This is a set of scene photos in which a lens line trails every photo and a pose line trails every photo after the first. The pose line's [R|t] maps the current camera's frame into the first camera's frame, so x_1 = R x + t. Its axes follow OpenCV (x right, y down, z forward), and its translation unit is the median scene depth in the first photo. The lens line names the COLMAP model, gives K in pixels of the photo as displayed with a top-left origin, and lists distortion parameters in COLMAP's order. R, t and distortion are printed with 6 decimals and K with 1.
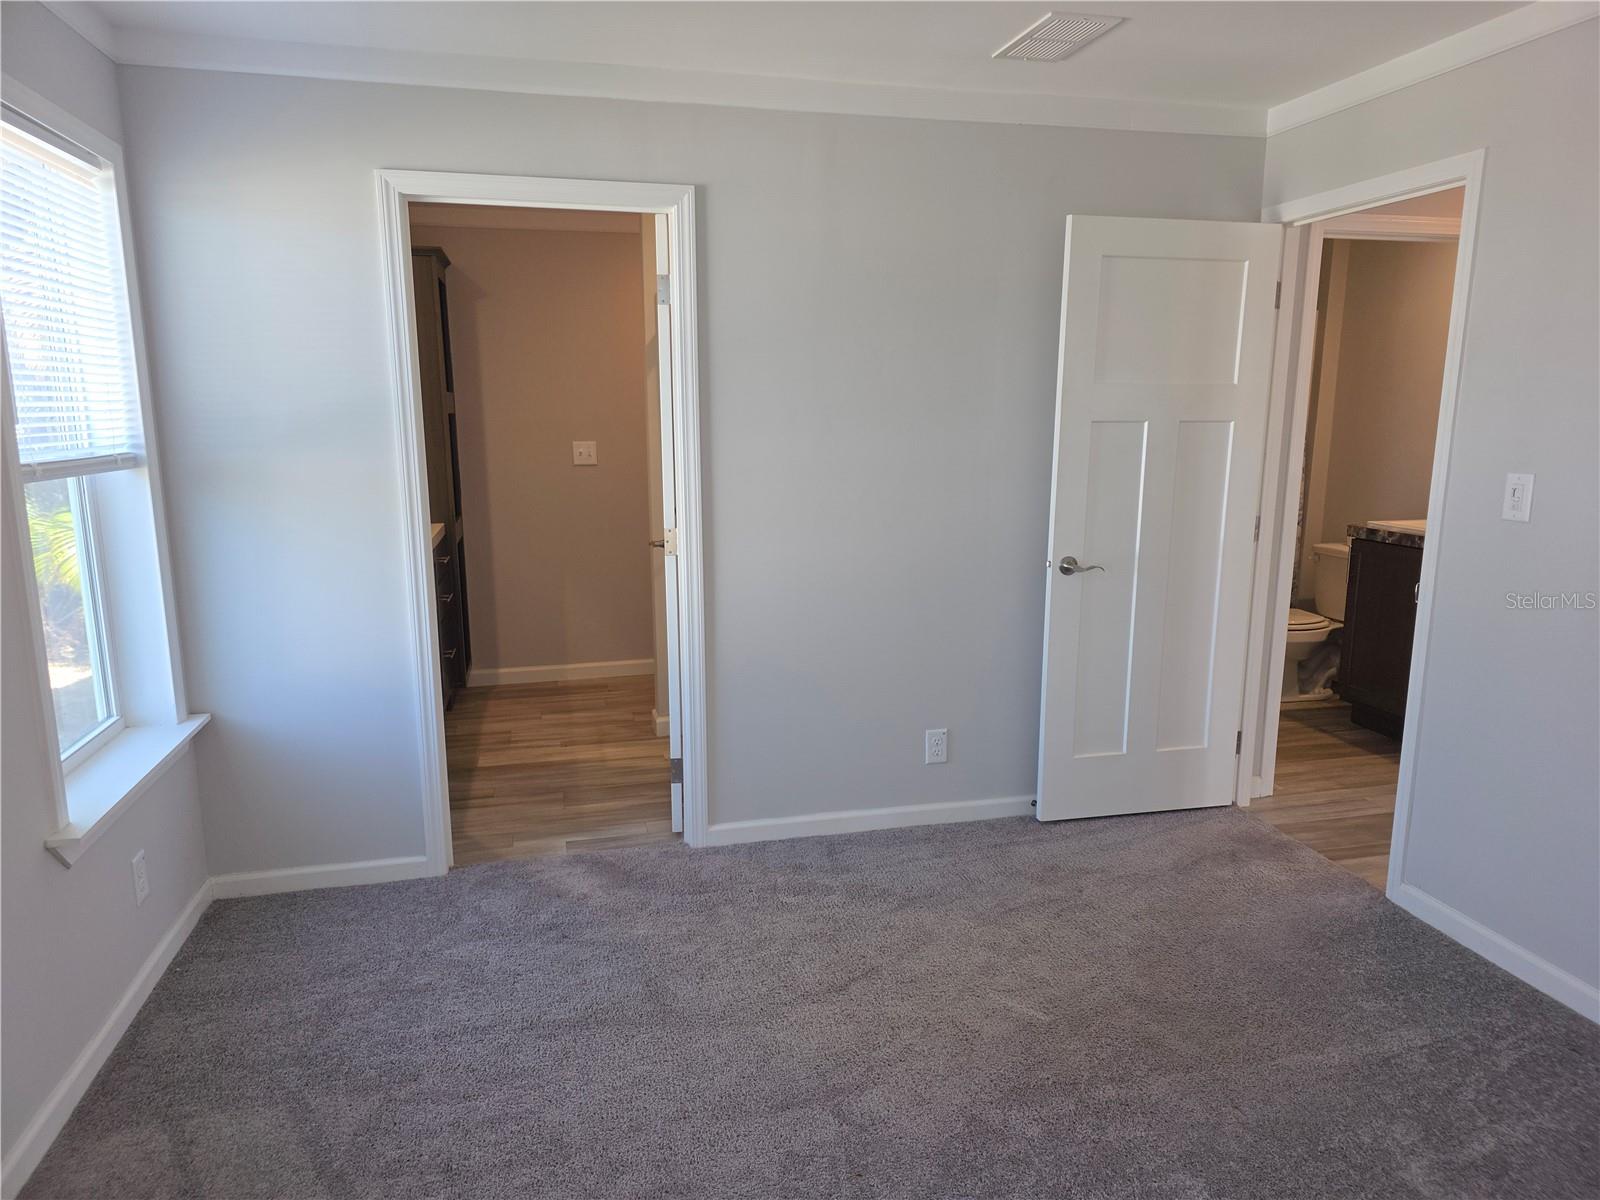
lens RADIAL K [[1044.5, 0, 800.0], [0, 1044.5, 600.0], [0, 0, 1]] dist [0.031137, -0.001104]
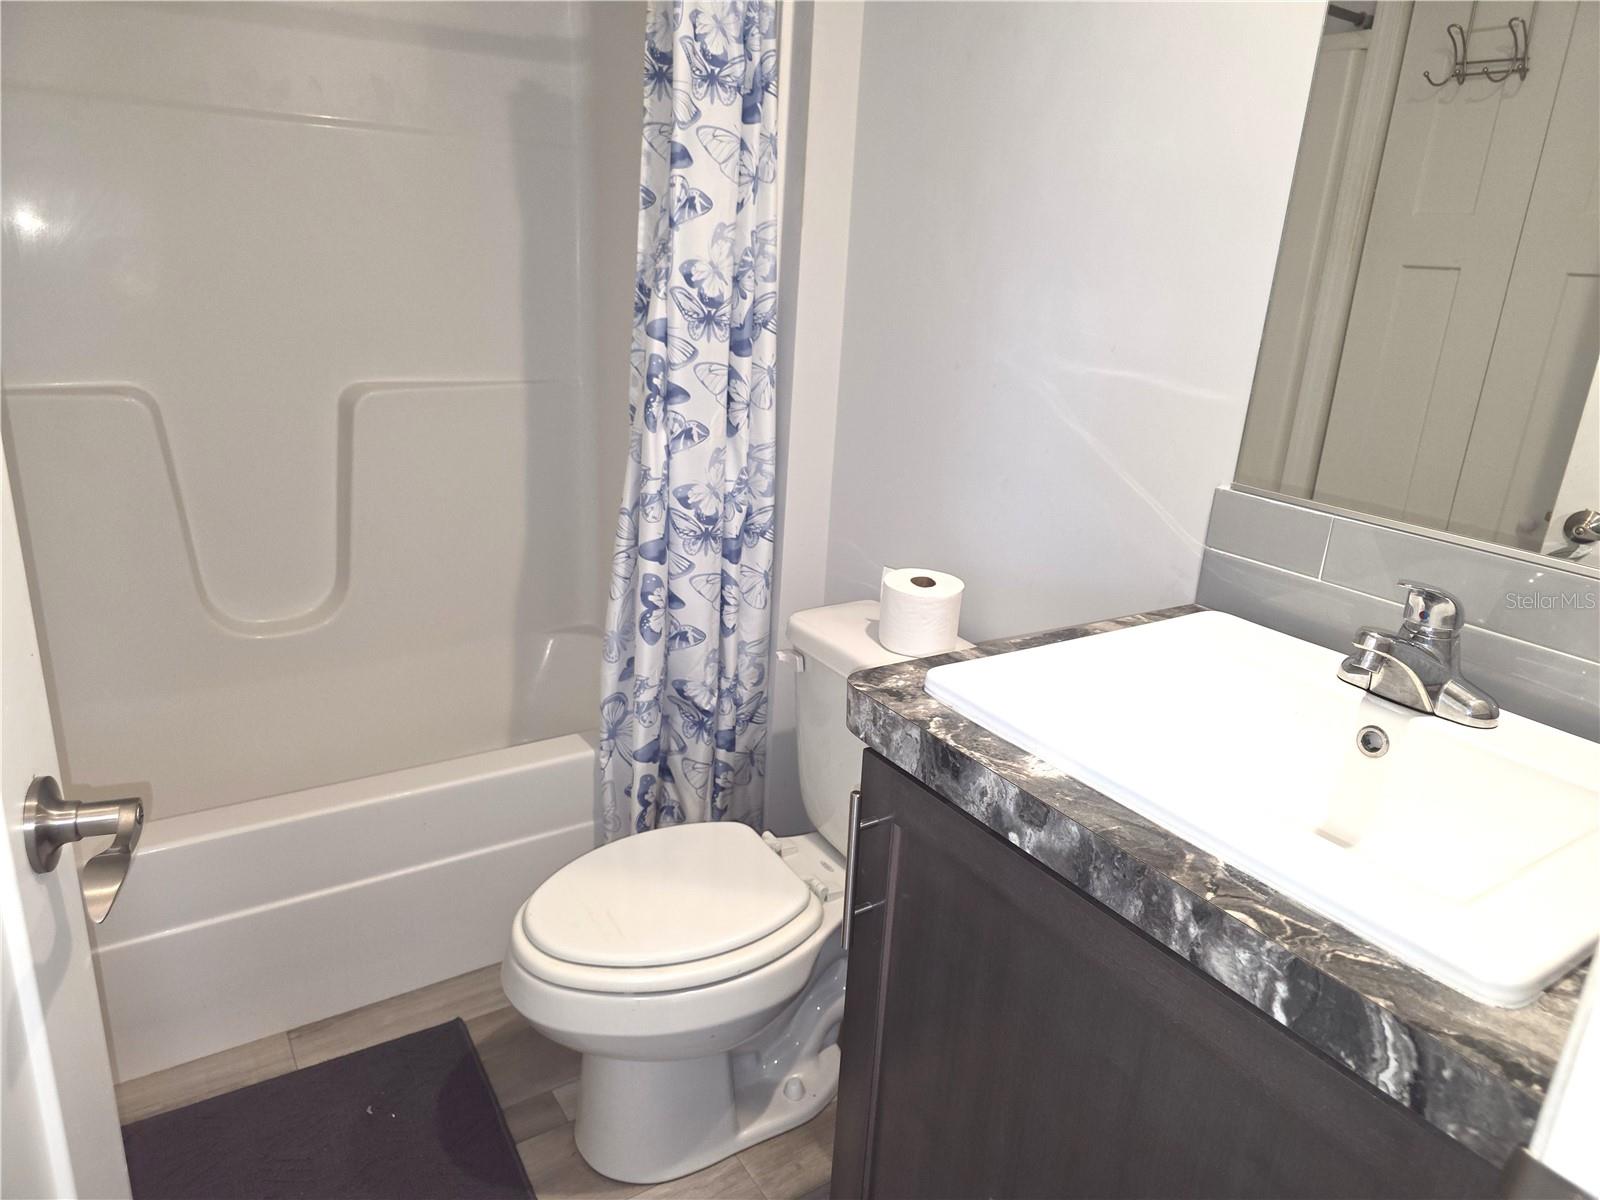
lens RADIAL K [[1054.9, 0, 803.5], [0, 1054.9, 601.6], [0, 0, 1]] dist [0.068830, -0.047896]
pose [[0.938212, -0.052691, 0.342026, 0.451671], [0.005643, 0.990539, 0.137117, -0.120446], [-0.346015, -0.126715, 0.929633, 0.828571]]
